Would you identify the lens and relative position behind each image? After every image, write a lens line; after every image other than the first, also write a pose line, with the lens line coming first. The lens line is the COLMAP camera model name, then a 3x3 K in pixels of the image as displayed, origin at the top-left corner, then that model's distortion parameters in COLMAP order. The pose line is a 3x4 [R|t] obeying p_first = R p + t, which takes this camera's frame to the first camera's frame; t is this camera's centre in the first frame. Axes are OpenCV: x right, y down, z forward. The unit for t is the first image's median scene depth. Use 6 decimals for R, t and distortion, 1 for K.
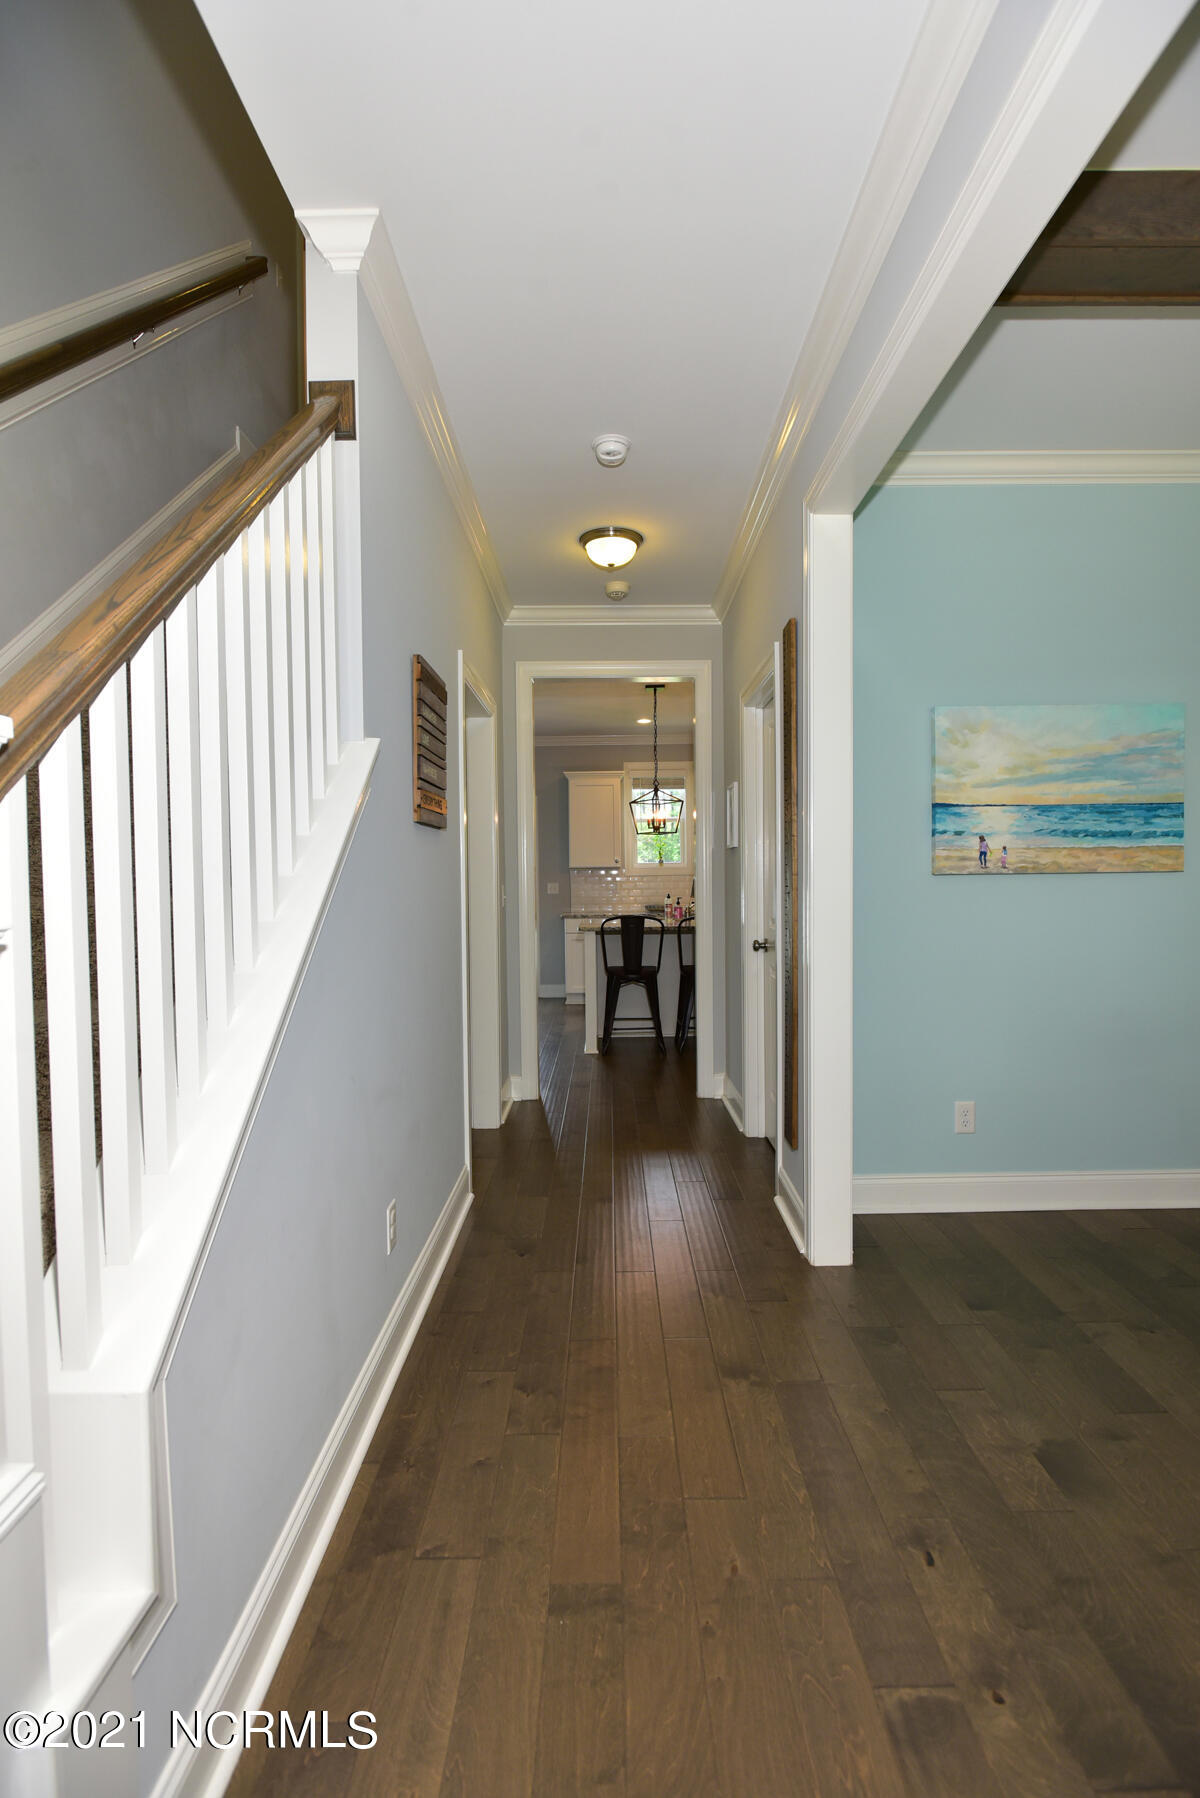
lens RADIAL K [[850.2, 0, 611.5], [0, 850.2, 903.2], [0, 0, 1]] dist [-0.012829, 0.001496]
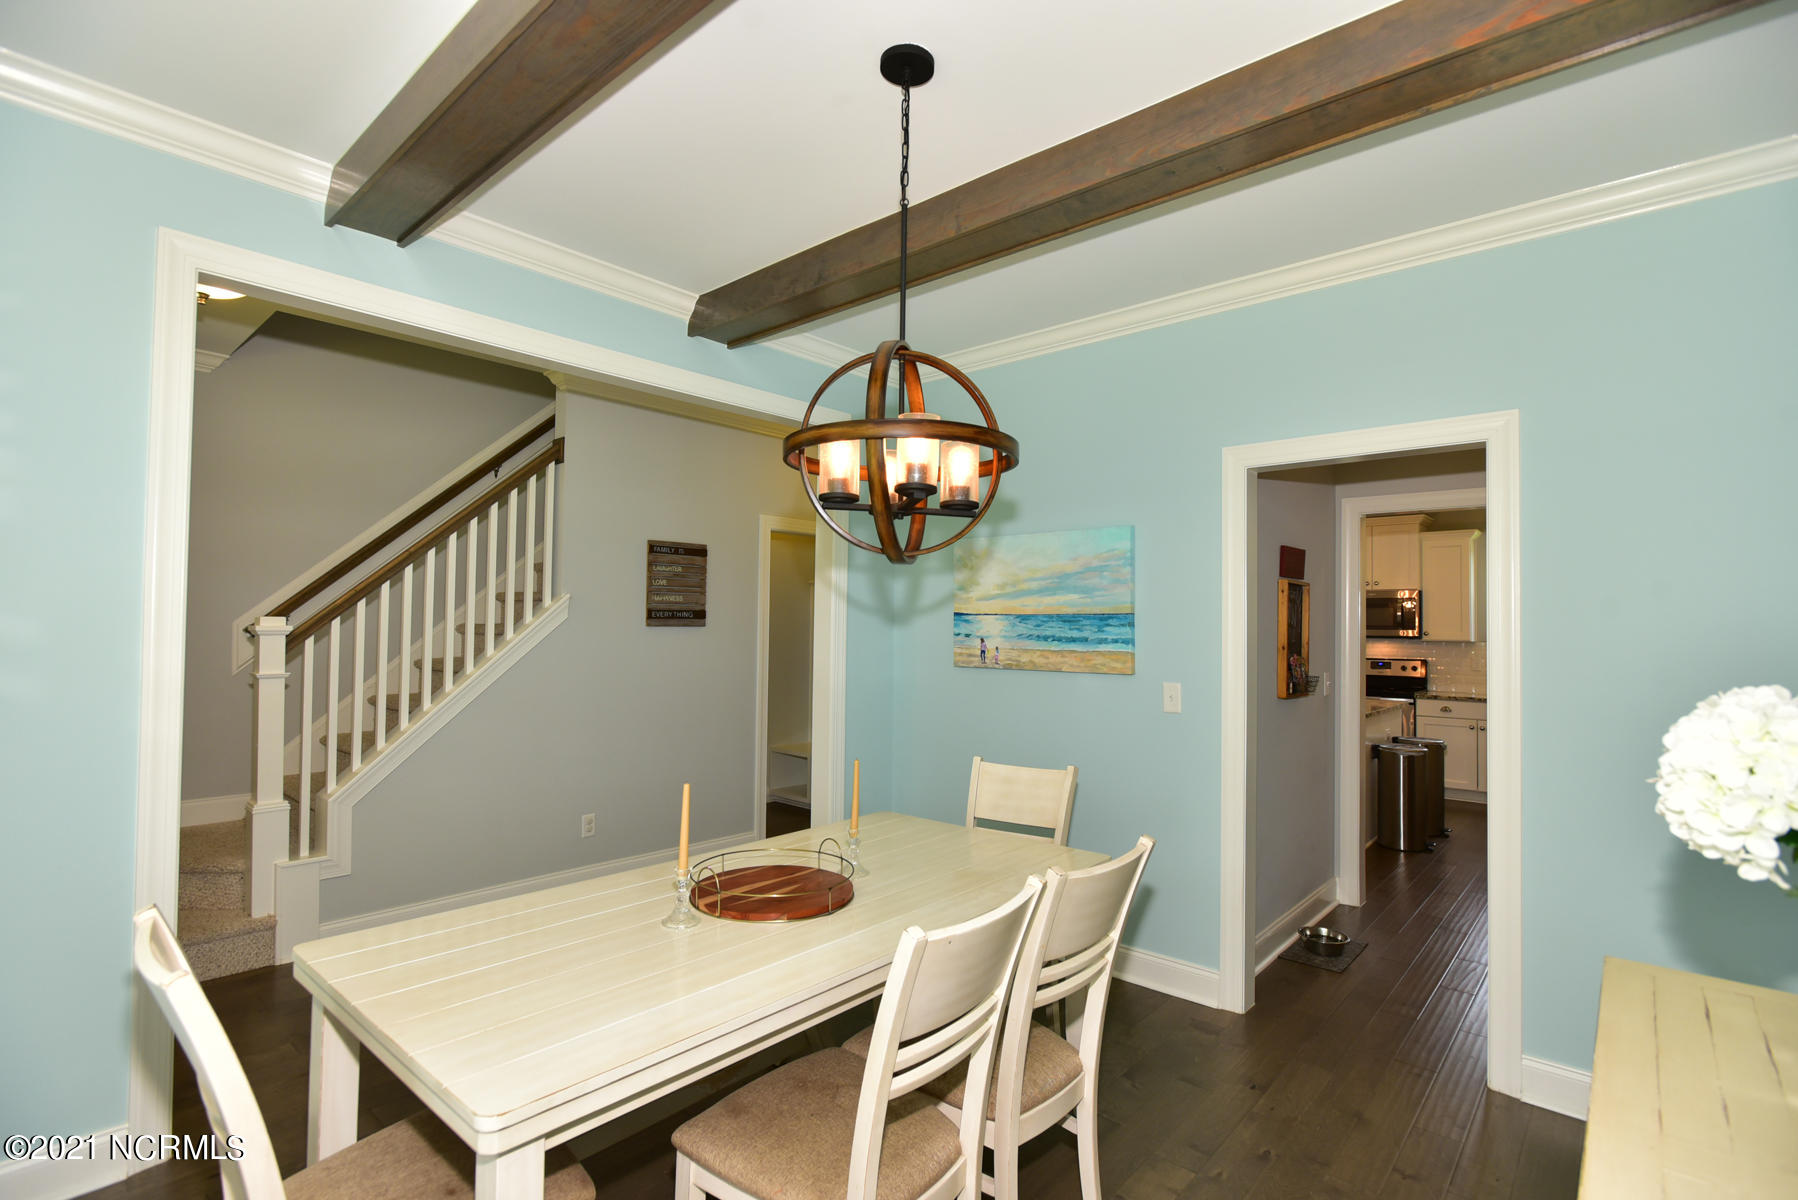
lens RADIAL K [[850.2, 0, 904.9], [0, 850.2, 608.5], [0, 0, 1]] dist [-0.012829, 0.001496]
pose [[0.742981, 0.005586, -0.669289, 1.211771], [-0.044525, 0.998163, -0.041097, -0.065909], [0.667830, 0.060334, 0.741864, -0.037316]]
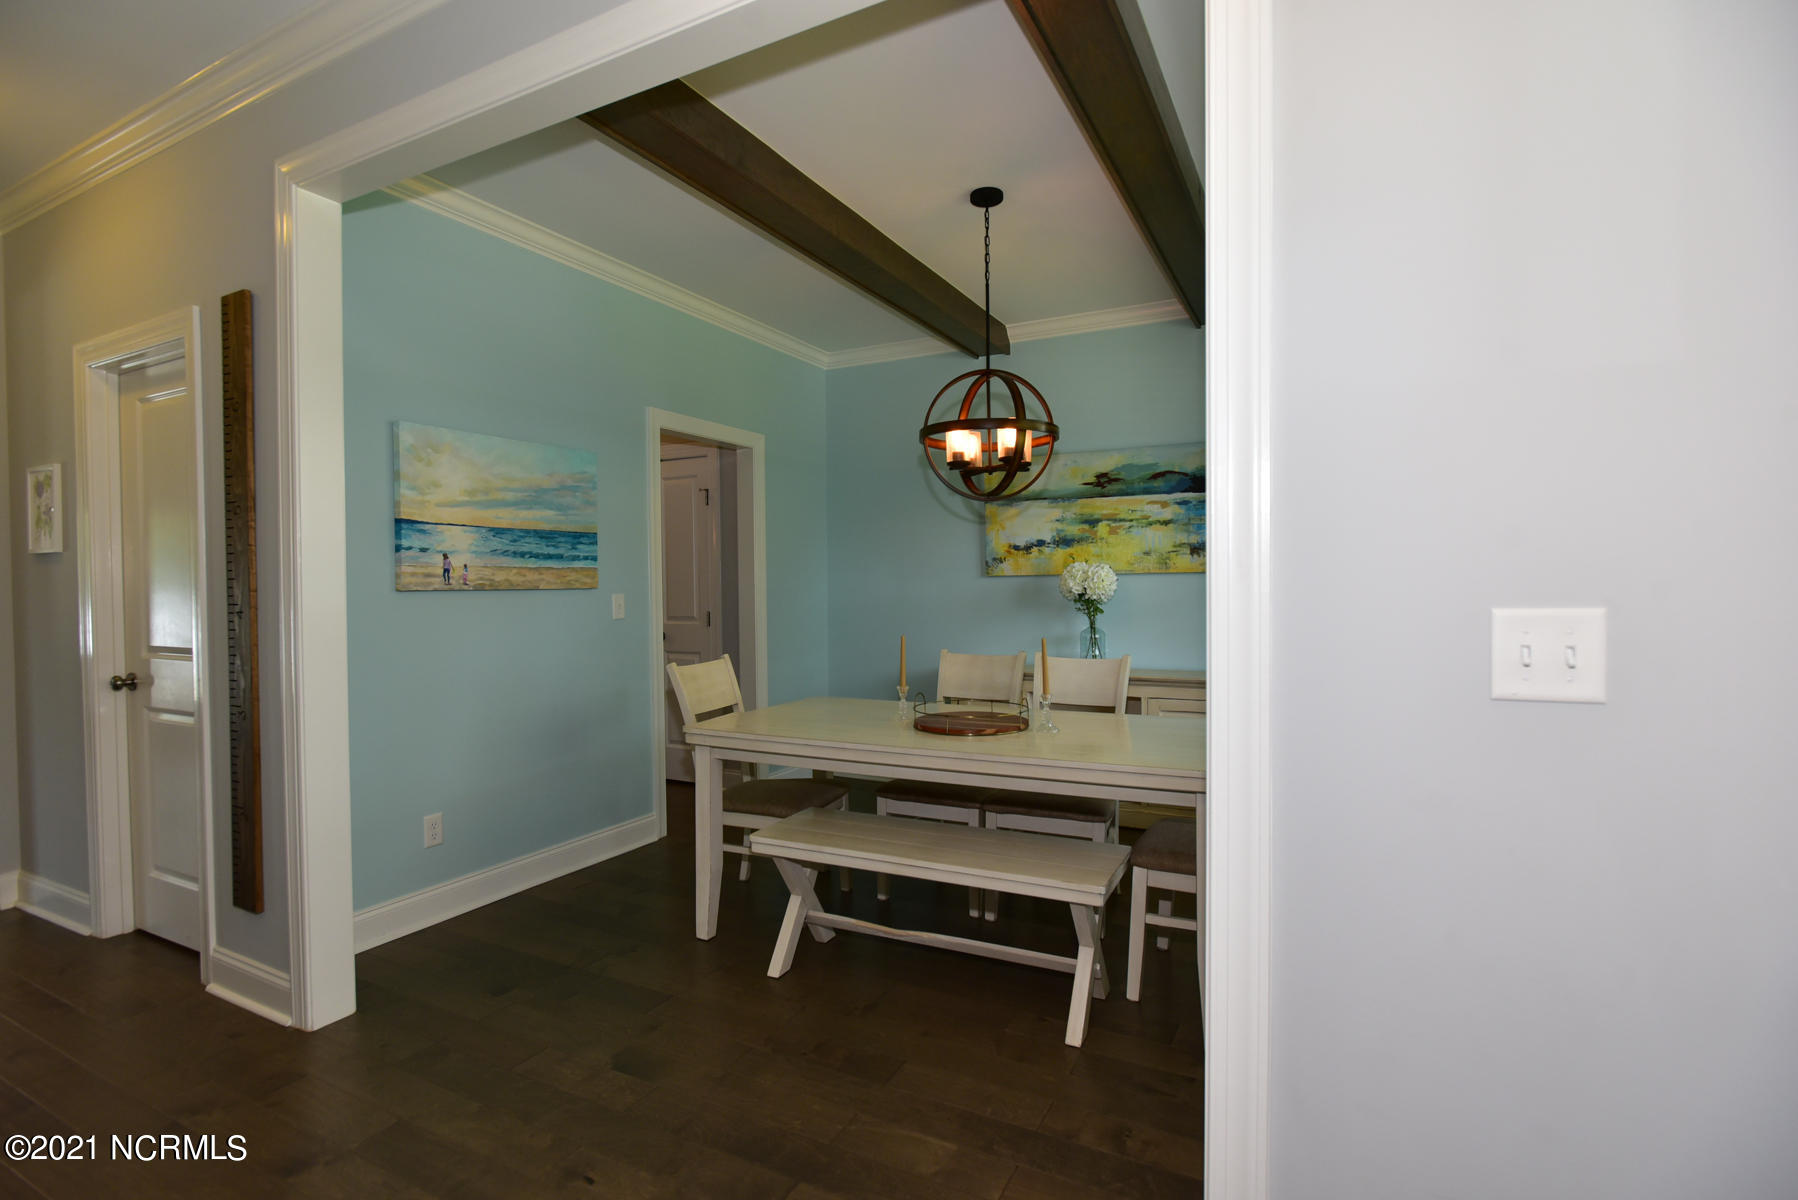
lens RADIAL K [[850.2, 0, 899.1], [0, 850.2, 602.4], [0, 0, 1]] dist [-0.012829, 0.001496]
pose [[0.467259, -0.010535, 0.884057, -0.219448], [0.027539, 0.999617, -0.002644, -0.001712], [-0.883691, 0.025582, 0.467371, 0.028090]]
